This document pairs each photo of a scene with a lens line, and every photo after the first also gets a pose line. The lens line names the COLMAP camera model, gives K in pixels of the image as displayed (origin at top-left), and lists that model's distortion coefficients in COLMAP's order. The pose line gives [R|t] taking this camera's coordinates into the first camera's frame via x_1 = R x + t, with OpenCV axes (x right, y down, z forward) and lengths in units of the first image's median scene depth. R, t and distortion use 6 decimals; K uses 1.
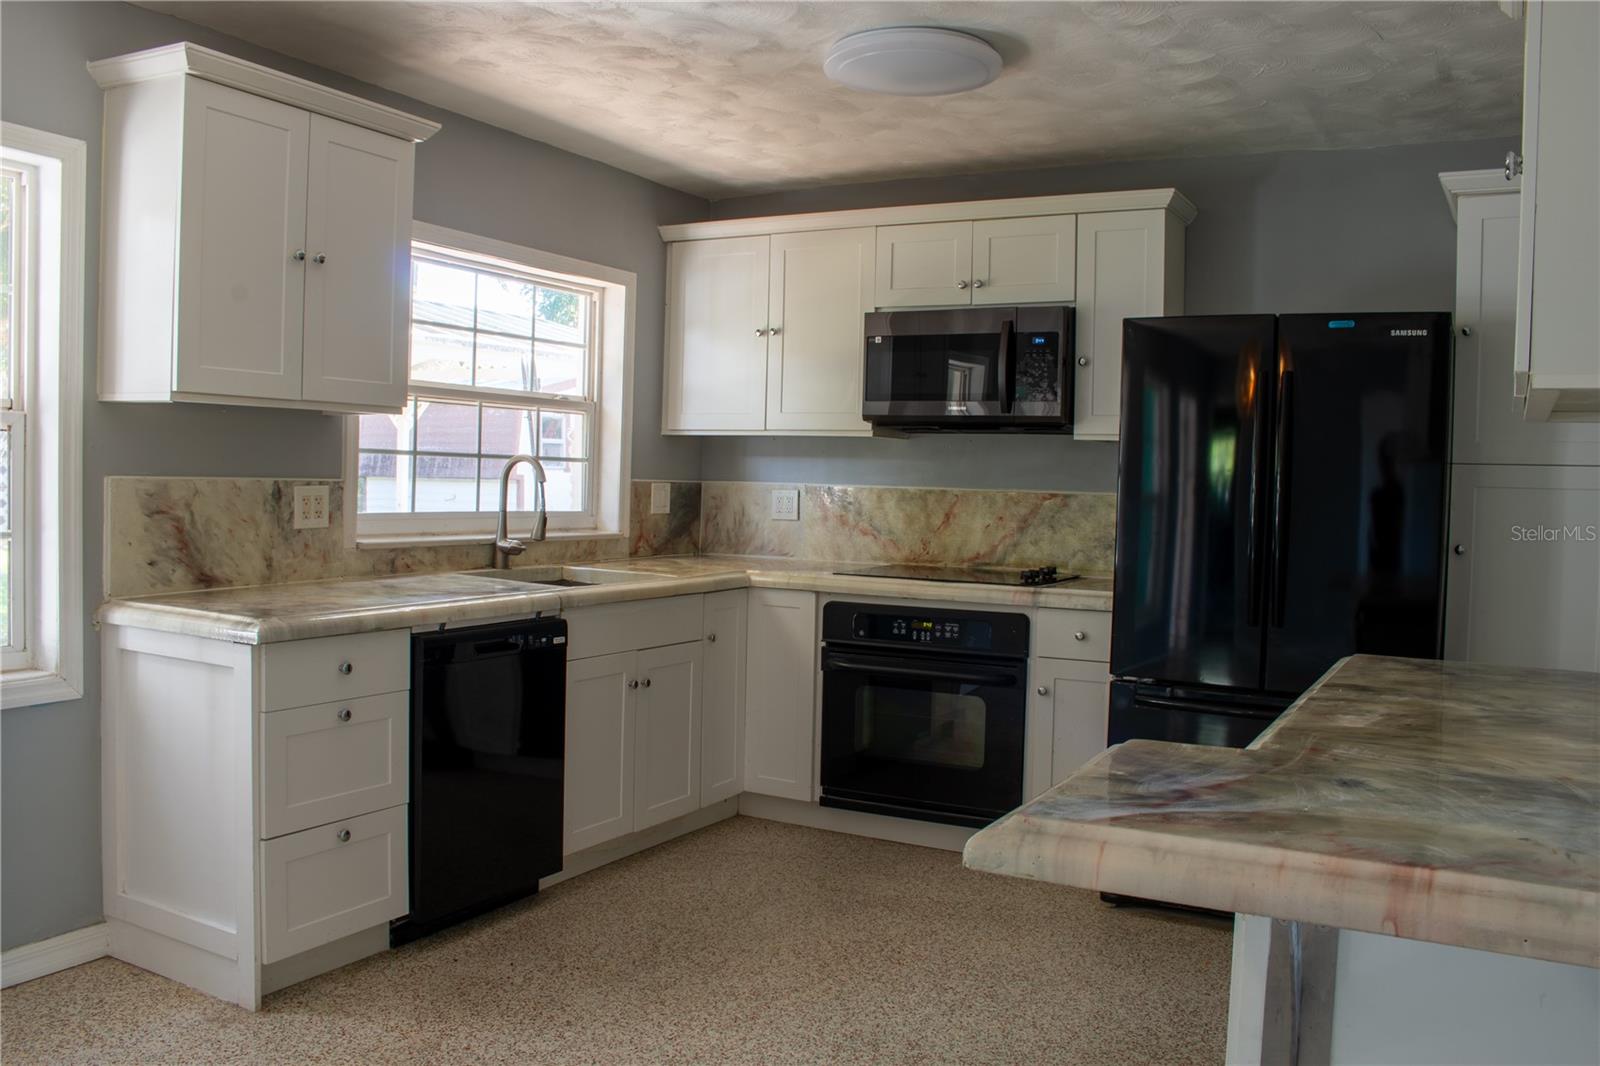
lens RADIAL K [[1337.0, 0, 800.0], [0, 1337.0, 533.0], [0, 0, 1]] dist [-0.153116, 0.126651]
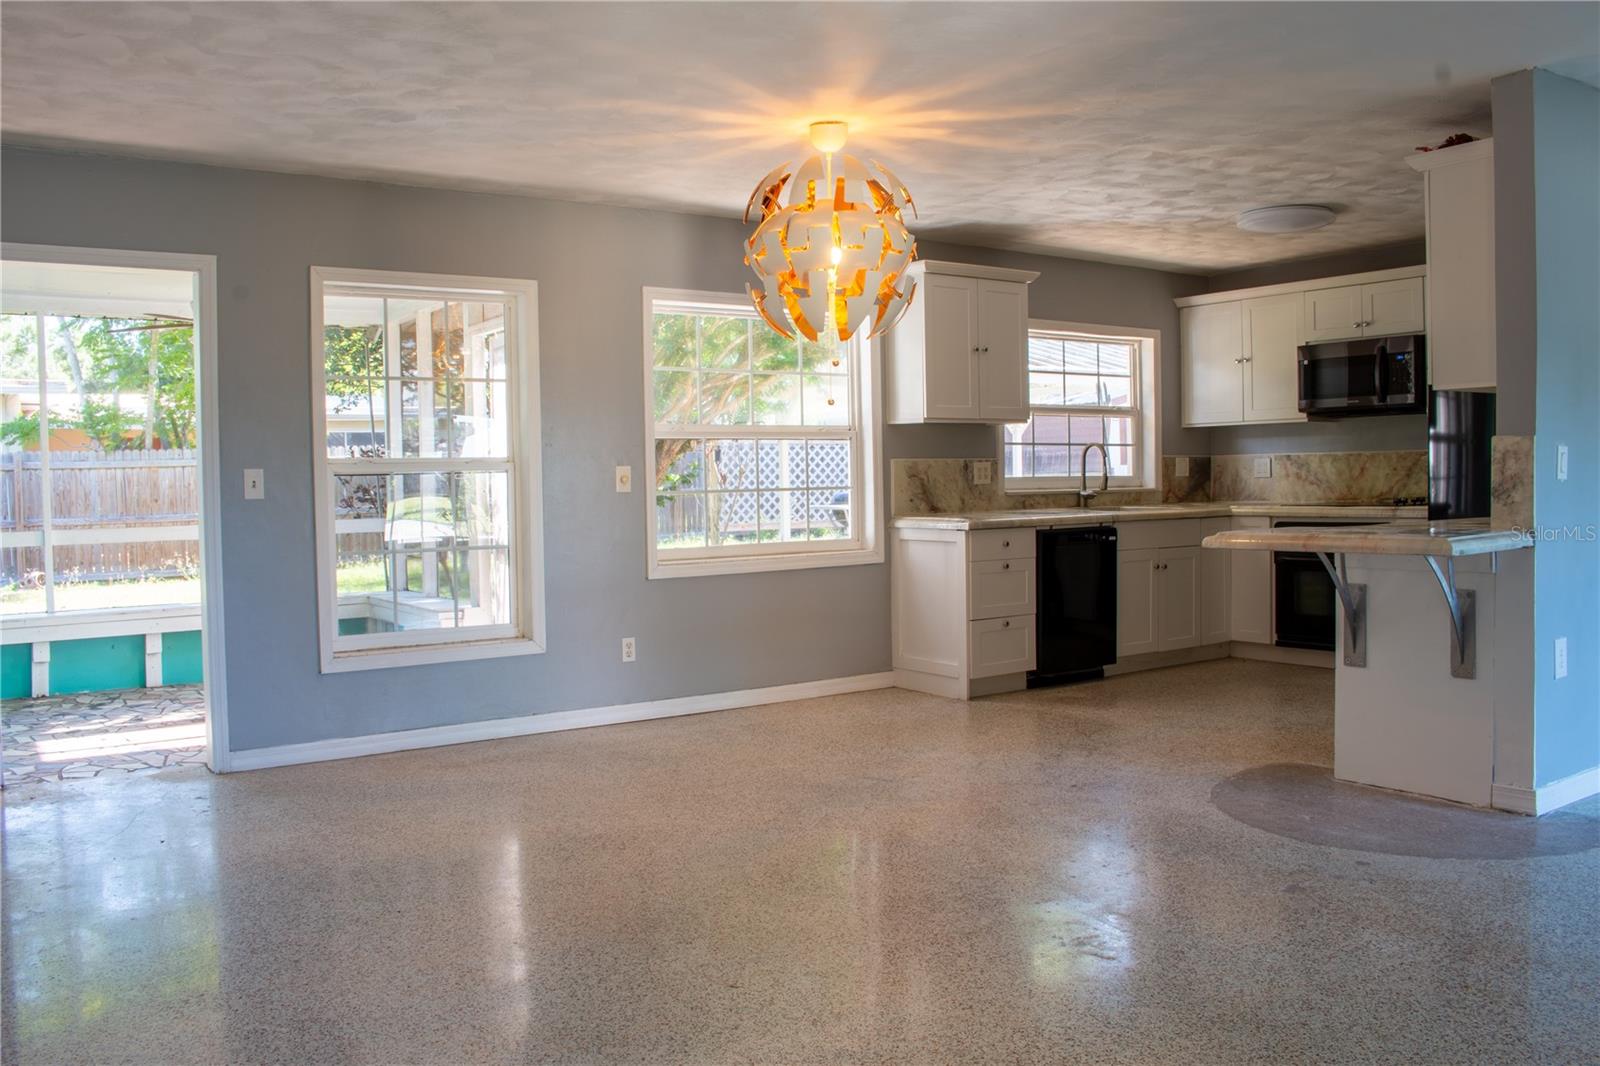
lens RADIAL K [[1337.0, 0, 800.0], [0, 1337.0, 533.0], [0, 0, 1]] dist [-0.153116, 0.126651]
pose [[0.900985, -0.024981, -0.433130, 0.200484], [0.023653, 0.999684, -0.008456, 0.067130], [0.433205, -0.002626, 0.901292, -0.758916]]
